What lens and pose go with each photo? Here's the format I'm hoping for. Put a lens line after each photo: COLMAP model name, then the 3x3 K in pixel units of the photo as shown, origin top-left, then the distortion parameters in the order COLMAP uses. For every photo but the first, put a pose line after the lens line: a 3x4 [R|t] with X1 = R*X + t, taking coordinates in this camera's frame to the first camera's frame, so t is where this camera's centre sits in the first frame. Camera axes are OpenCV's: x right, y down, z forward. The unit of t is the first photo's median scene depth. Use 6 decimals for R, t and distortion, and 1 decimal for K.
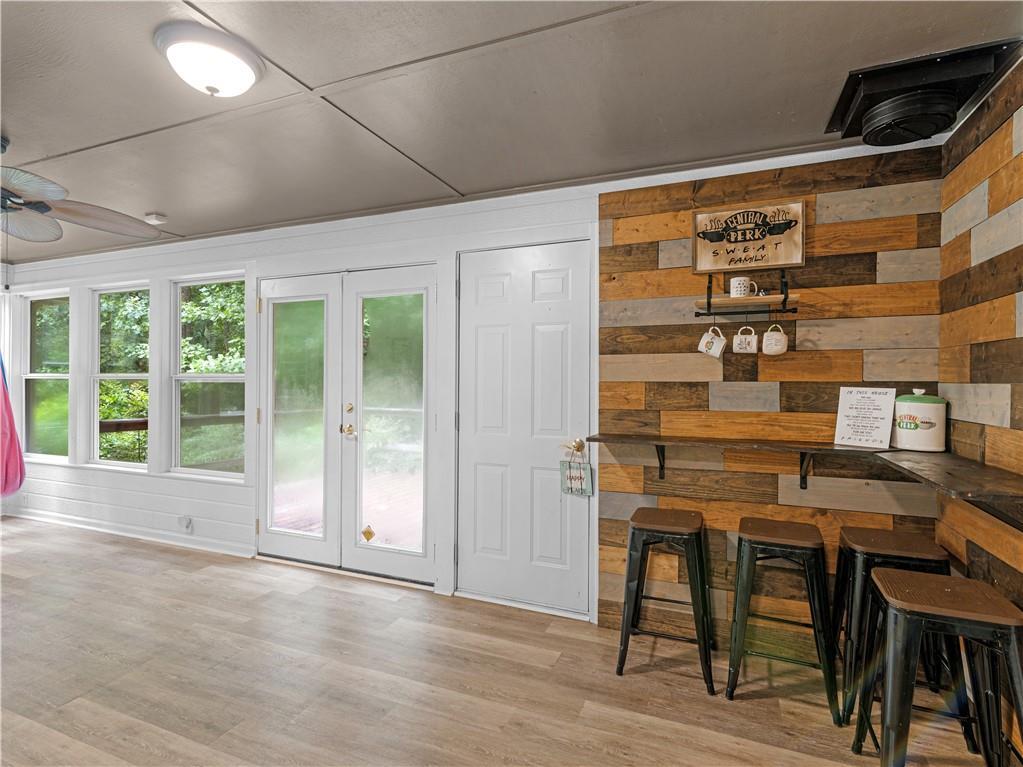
lens RADIAL K [[515.4, 0, 506.3], [0, 515.4, 381.3], [0, 0, 1]] dist [0.018558, -0.000195]
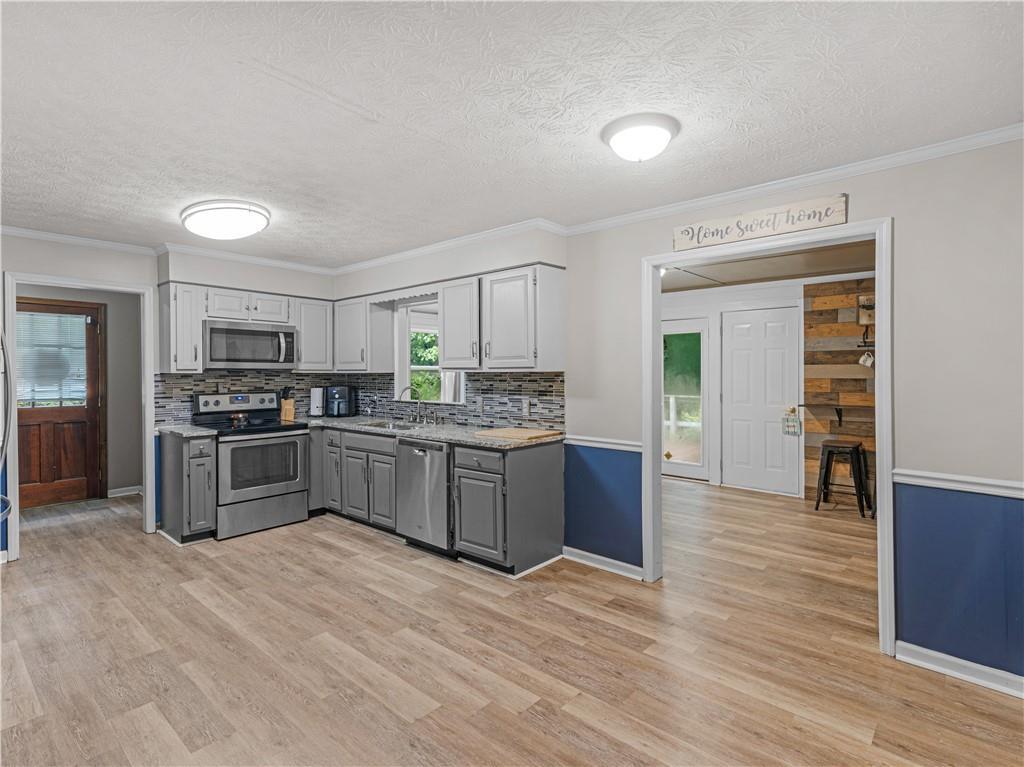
lens RADIAL K [[520.3, 0, 500.8], [0, 520.3, 372.2], [0, 0, 1]] dist [0.022535, -0.000235]
pose [[0.943506, -0.003576, -0.331335, -0.264326], [0.001879, 0.999983, -0.005443, -0.013936], [0.331349, 0.004513, 0.943498, -1.349389]]
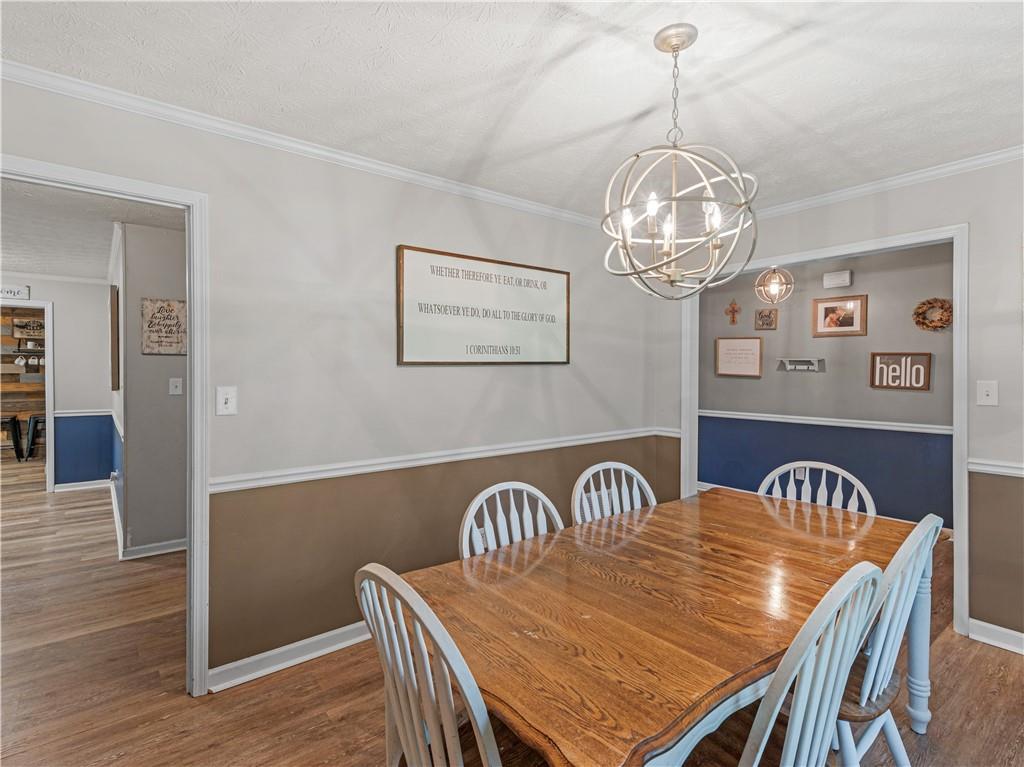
lens RADIAL K [[512.9, 0, 490.9], [0, 512.9, 373.0], [0, 0, 1]] dist [0.016280, 0.000049]
pose [[0.493768, -0.008372, 0.869554, -0.874925], [0.006967, 0.999960, 0.005671, 0.001354], [-0.869566, 0.003258, 0.493806, -2.838745]]
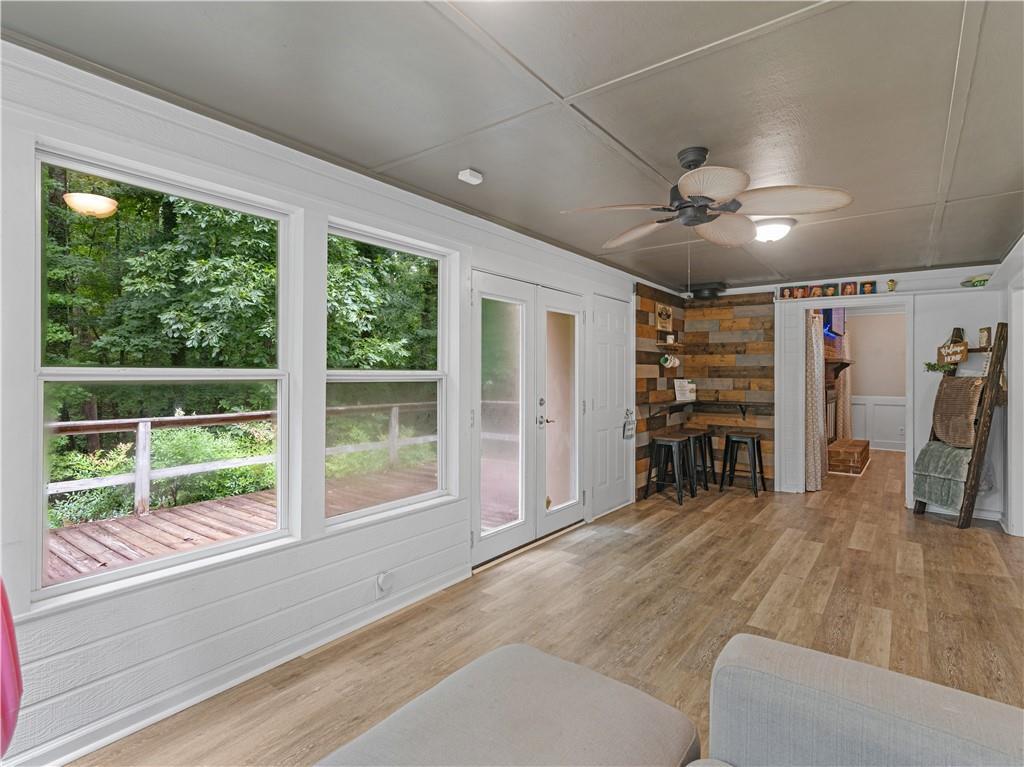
lens RADIAL K [[526.9, 0, 513.0], [0, 526.9, 375.7], [0, 0, 1]] dist [0.014178, -0.000357]
pose [[0.243325, -0.003981, 0.969937, -1.892611], [0.001648, 0.999992, 0.003692, -0.015694], [-0.969943, 0.000700, 0.243330, 0.978171]]
